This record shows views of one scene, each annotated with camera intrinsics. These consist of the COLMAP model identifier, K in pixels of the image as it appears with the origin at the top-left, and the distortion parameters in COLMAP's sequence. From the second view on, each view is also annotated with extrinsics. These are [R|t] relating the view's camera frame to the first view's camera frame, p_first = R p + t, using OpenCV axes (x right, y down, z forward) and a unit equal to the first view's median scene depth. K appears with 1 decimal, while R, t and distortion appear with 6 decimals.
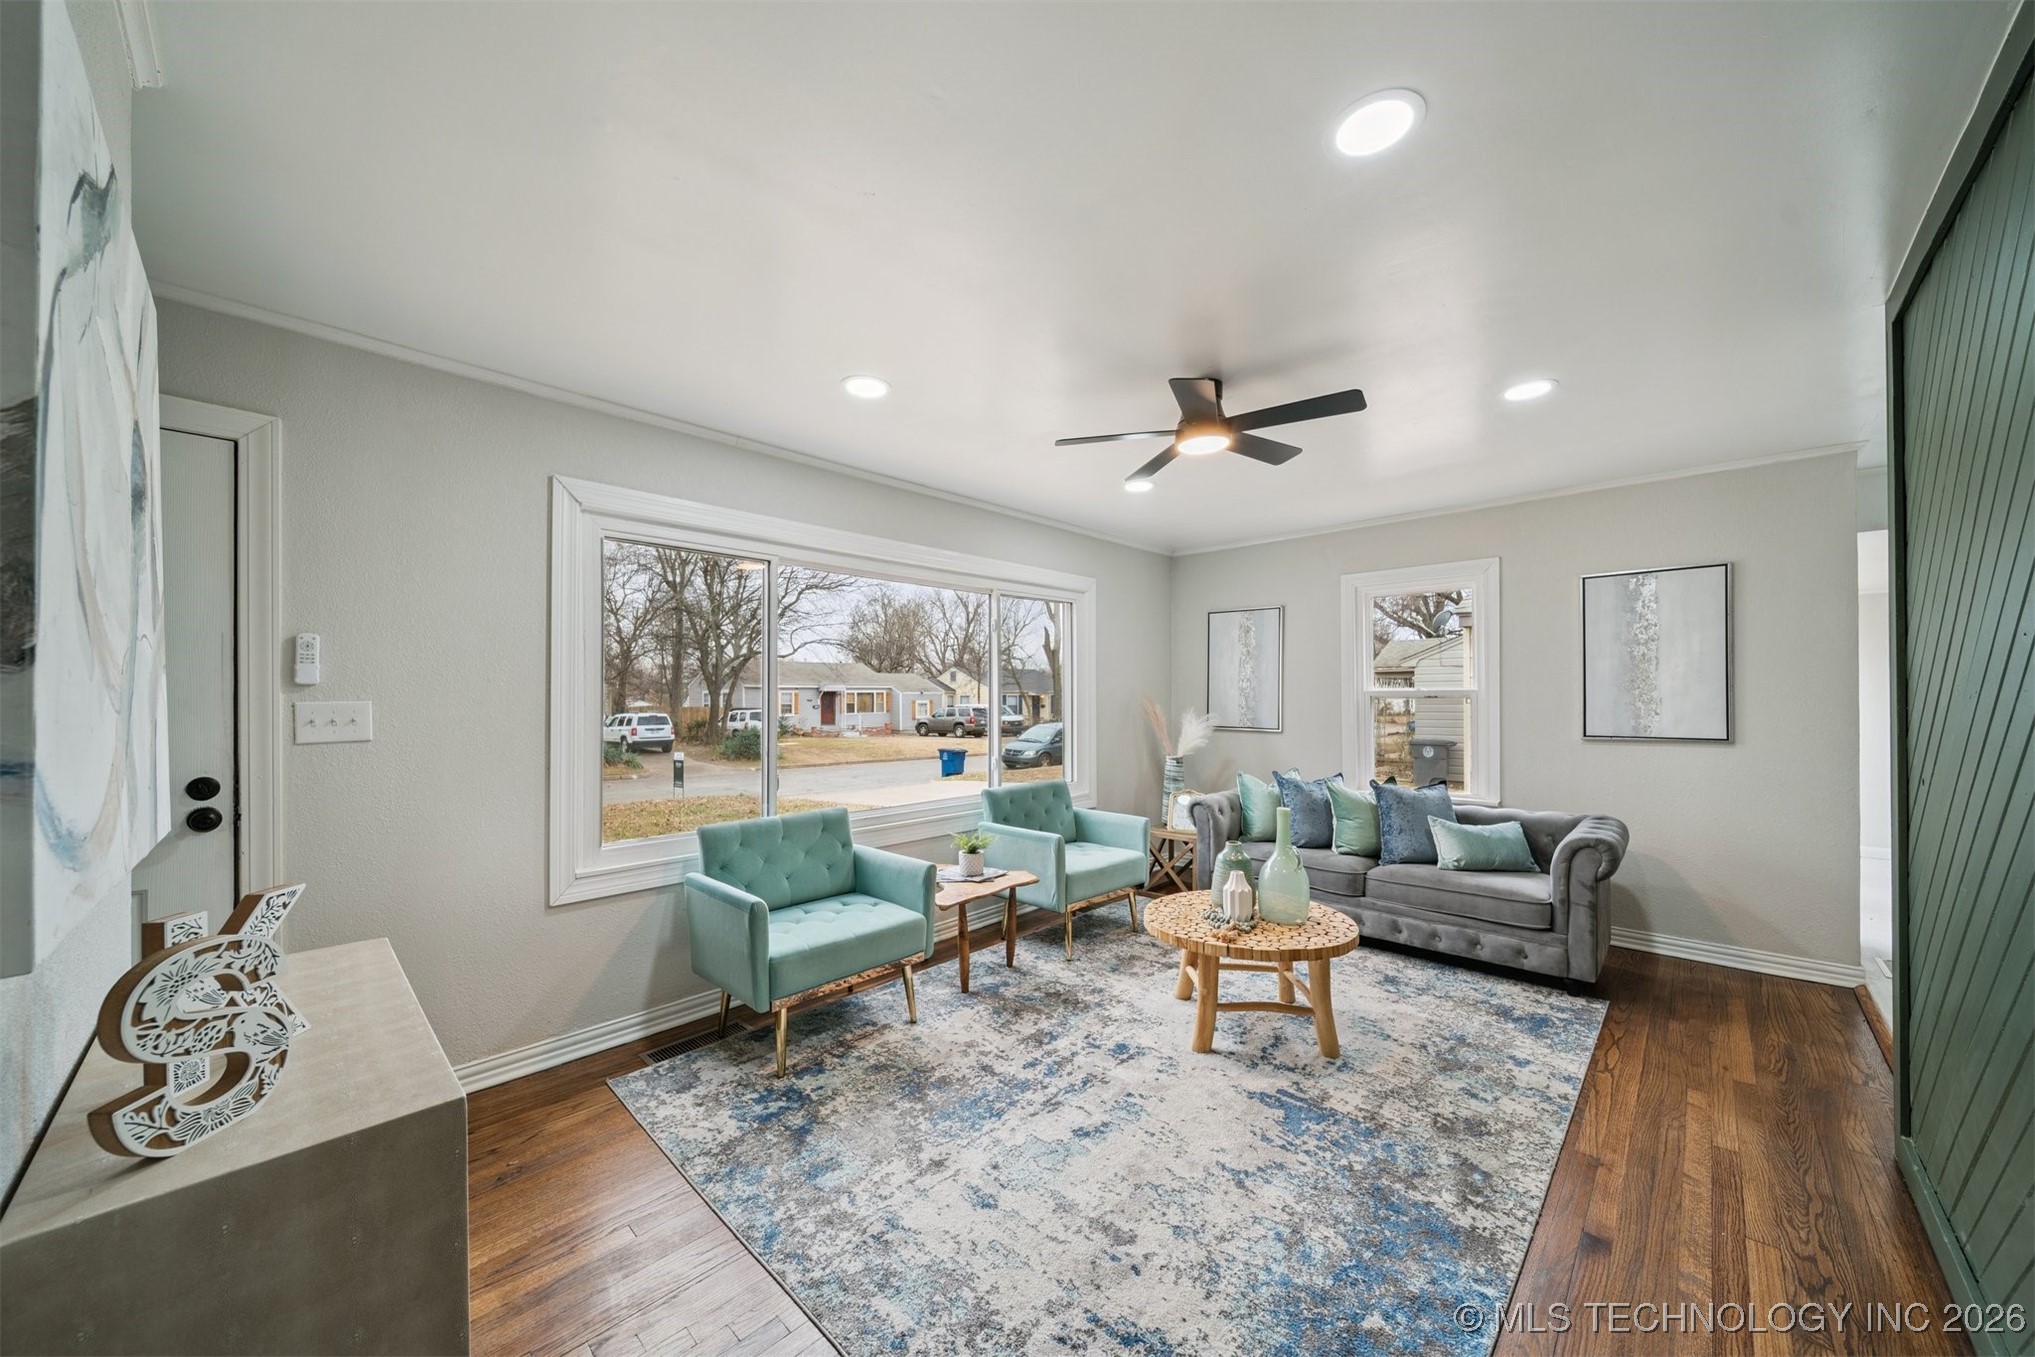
lens RADIAL K [[719.9, 0, 1021.4], [0, 719.9, 693.4], [0, 0, 1]] dist [0.002134, -0.000042]
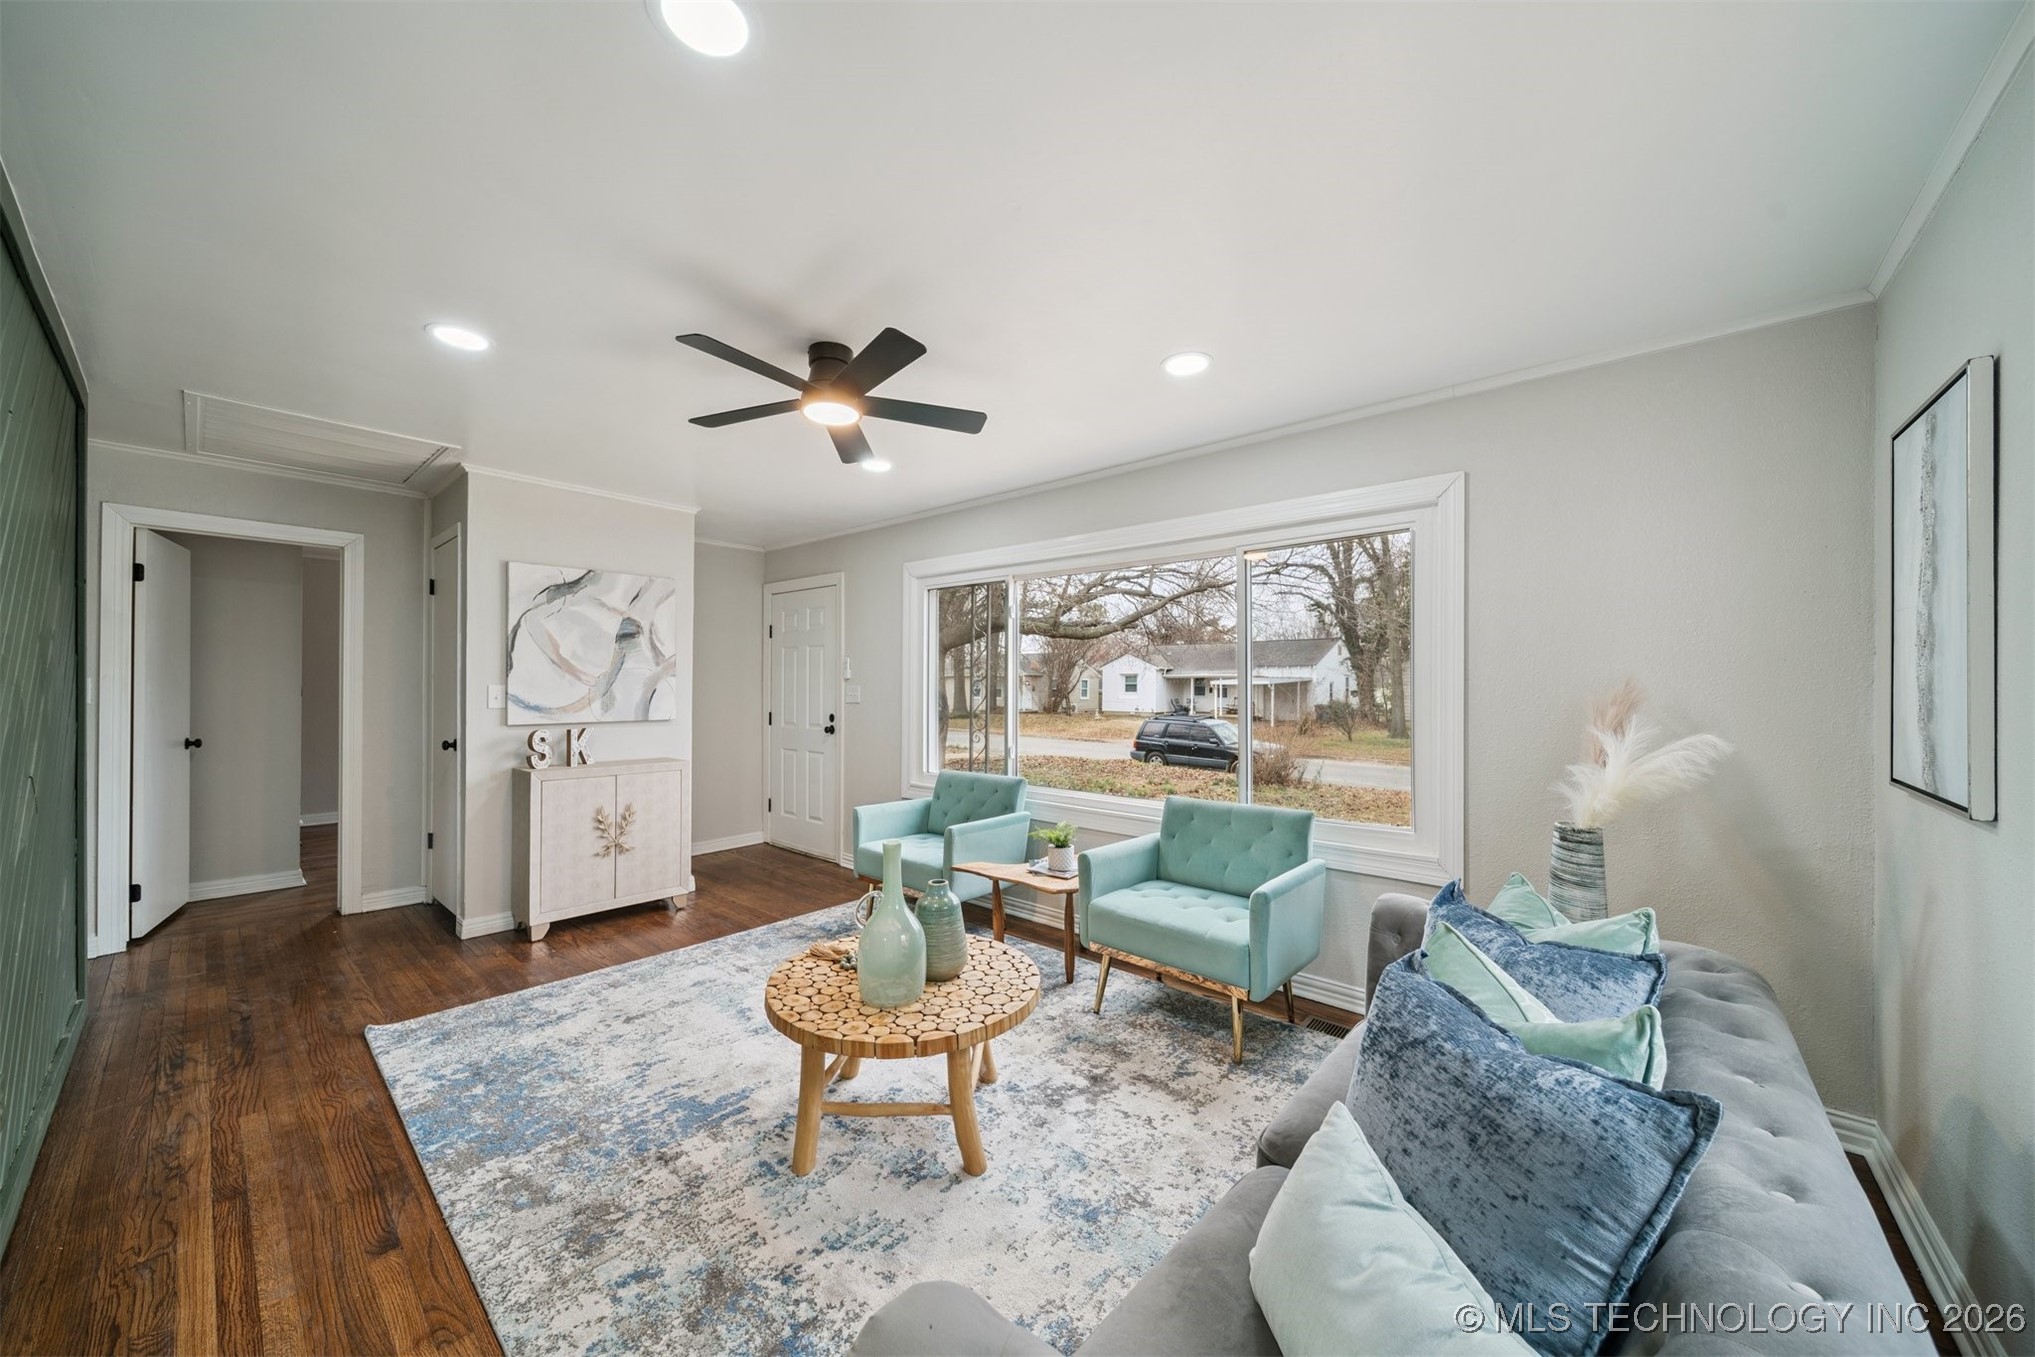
lens RADIAL K [[717.2, 0, 1008.7], [0, 717.2, 682.8], [0, 0, 1]] dist [-0.000348, 0.000012]
pose [[0.035148, -0.001304, -0.999381, 1.265199], [0.000464, 0.999999, -0.001289, 0.004496], [0.999382, -0.000418, 0.035149, 1.277614]]
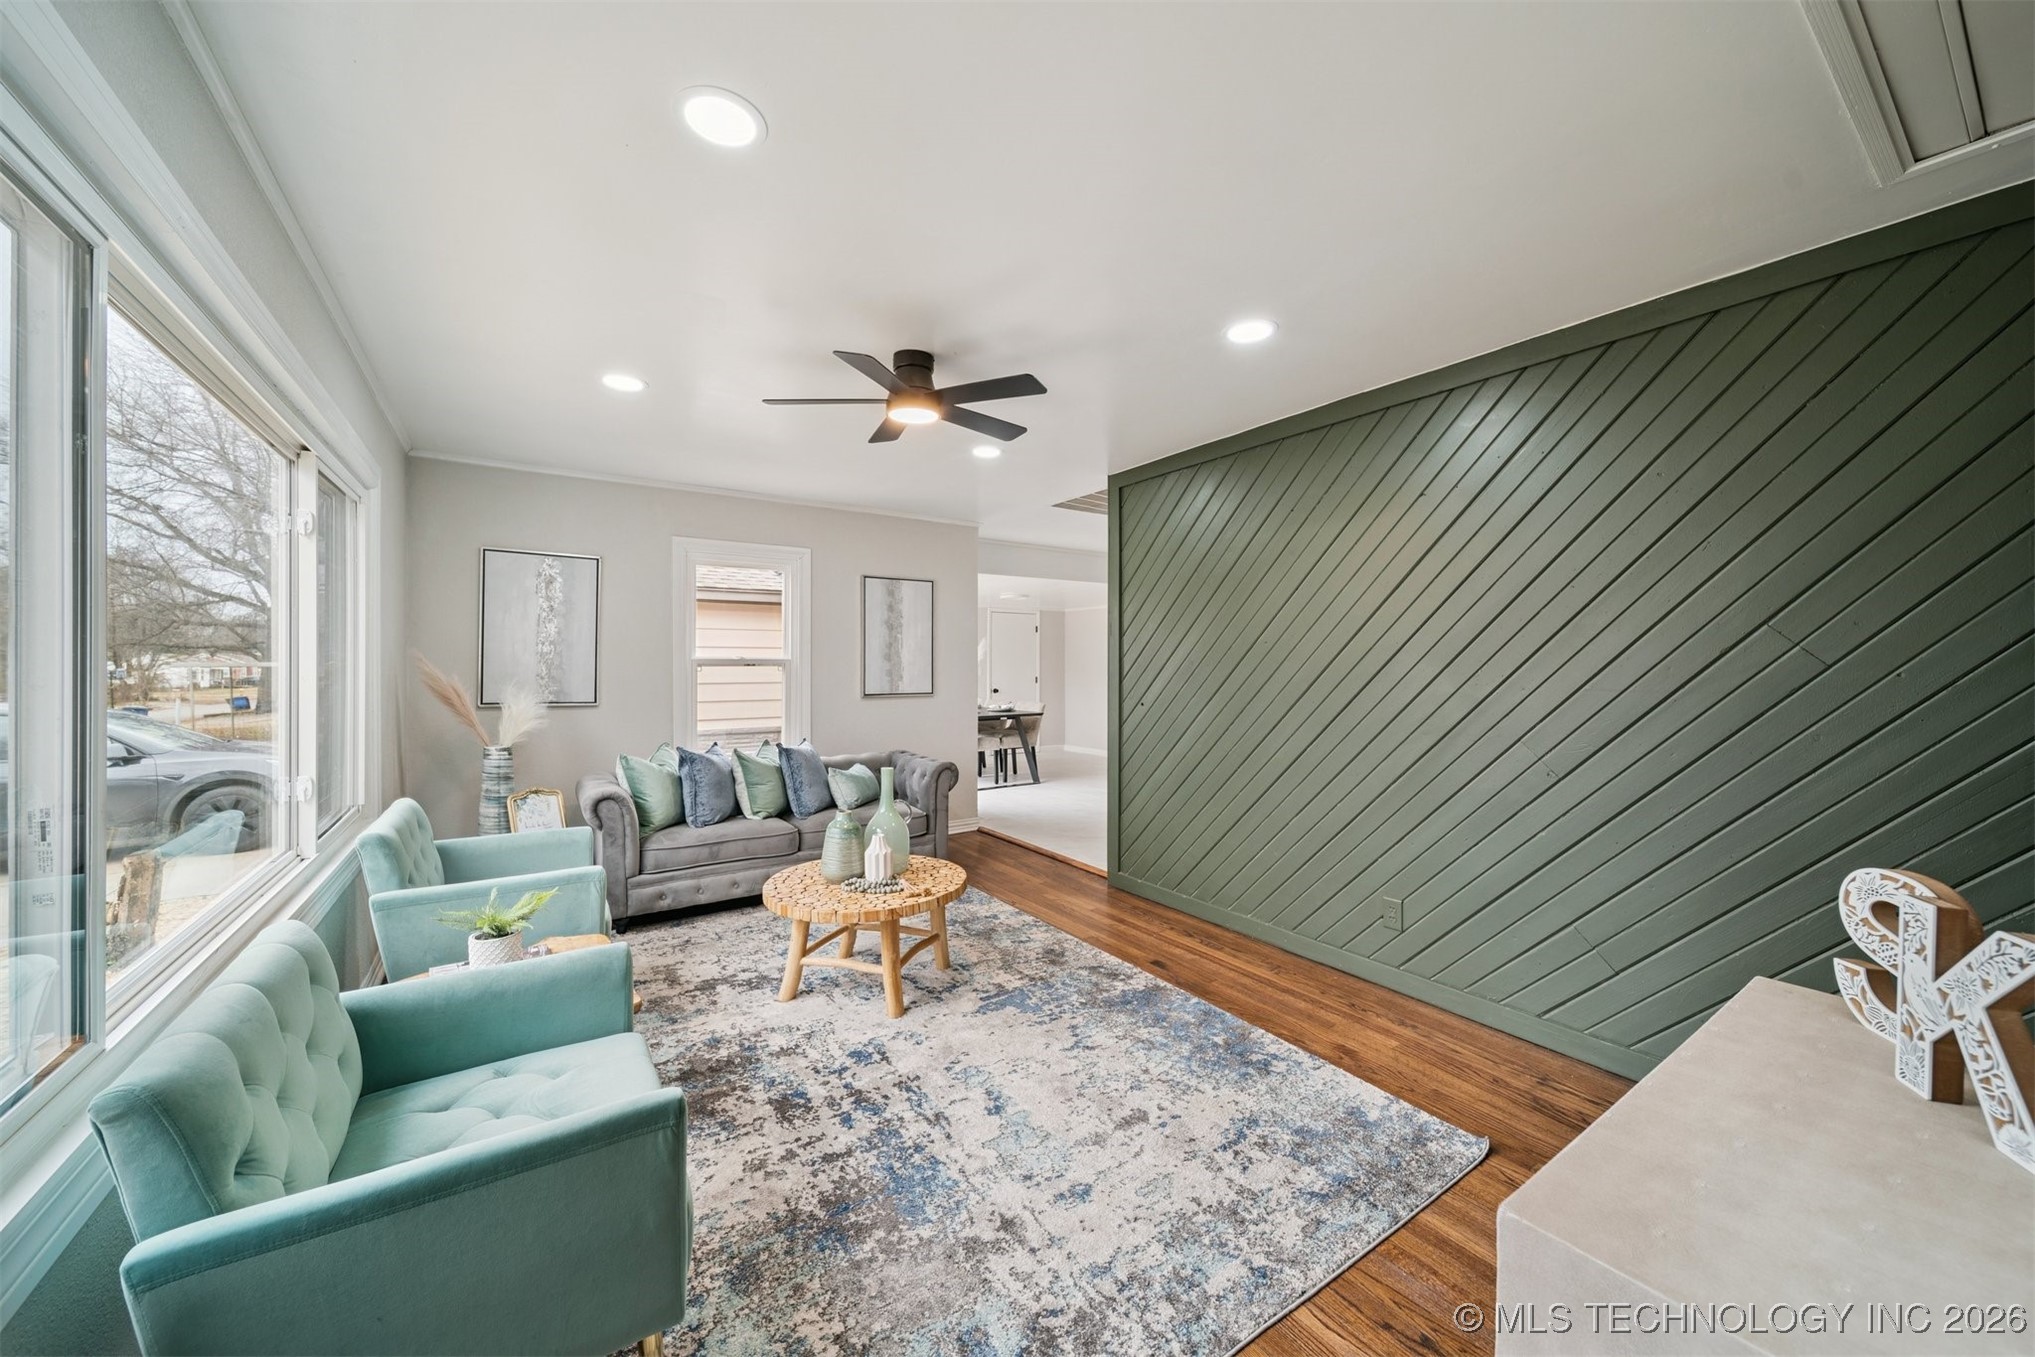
lens RADIAL K [[732.6, 0, 1017.5], [0, 732.6, 678.5], [0, 0, 1]] dist [0.000704, -0.000012]
pose [[0.216023, -0.012550, 0.976308, -0.771671], [-0.007673, 0.999865, 0.014551, 0.009769], [-0.976358, -0.010634, 0.215898, 0.674598]]
